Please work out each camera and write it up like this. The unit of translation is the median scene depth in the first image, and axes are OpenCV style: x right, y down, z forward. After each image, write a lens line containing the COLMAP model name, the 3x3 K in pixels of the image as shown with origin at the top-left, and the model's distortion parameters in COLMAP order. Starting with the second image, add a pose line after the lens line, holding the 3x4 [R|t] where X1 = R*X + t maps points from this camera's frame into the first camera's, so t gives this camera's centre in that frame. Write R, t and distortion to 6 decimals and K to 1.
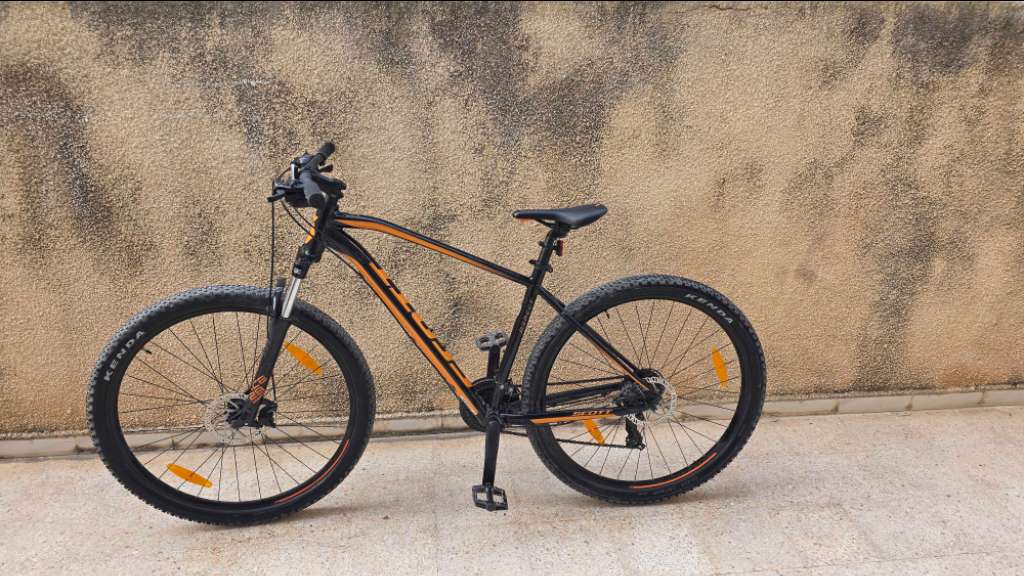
lens RADIAL K [[685.9, 0, 507.1], [0, 685.9, 283.1], [0, 0, 1]] dist [0.032093, -0.043585]
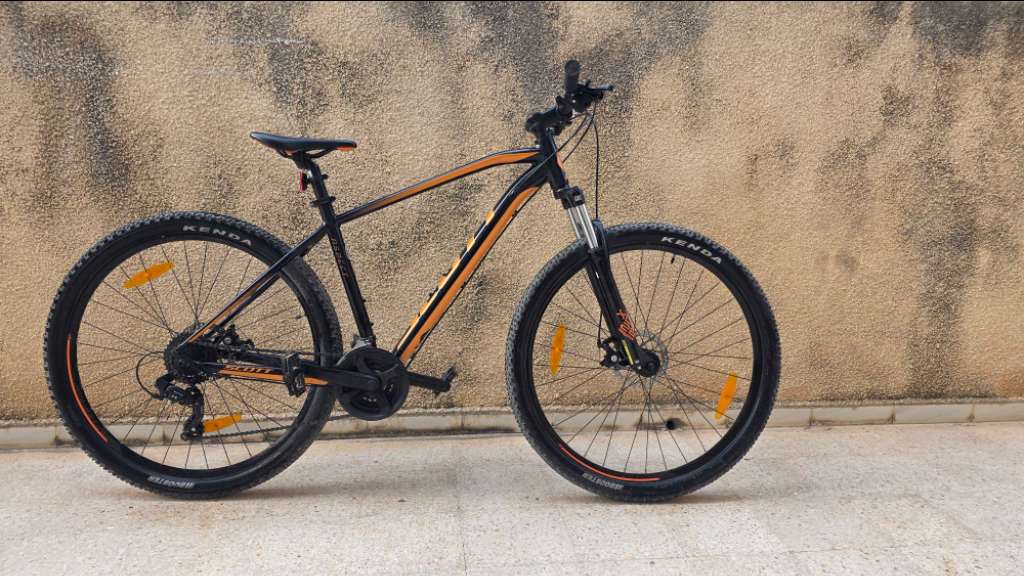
lens RADIAL K [[685.9, 0, 506.1], [0, 685.9, 276.5], [0, 0, 1]] dist [0.032093, -0.043585]
pose [[0.999993, 0.003533, 0.001151, -0.044357], [-0.003197, 0.975932, -0.218051, 0.246441], [-0.001894, 0.218046, 0.975937, 0.084574]]
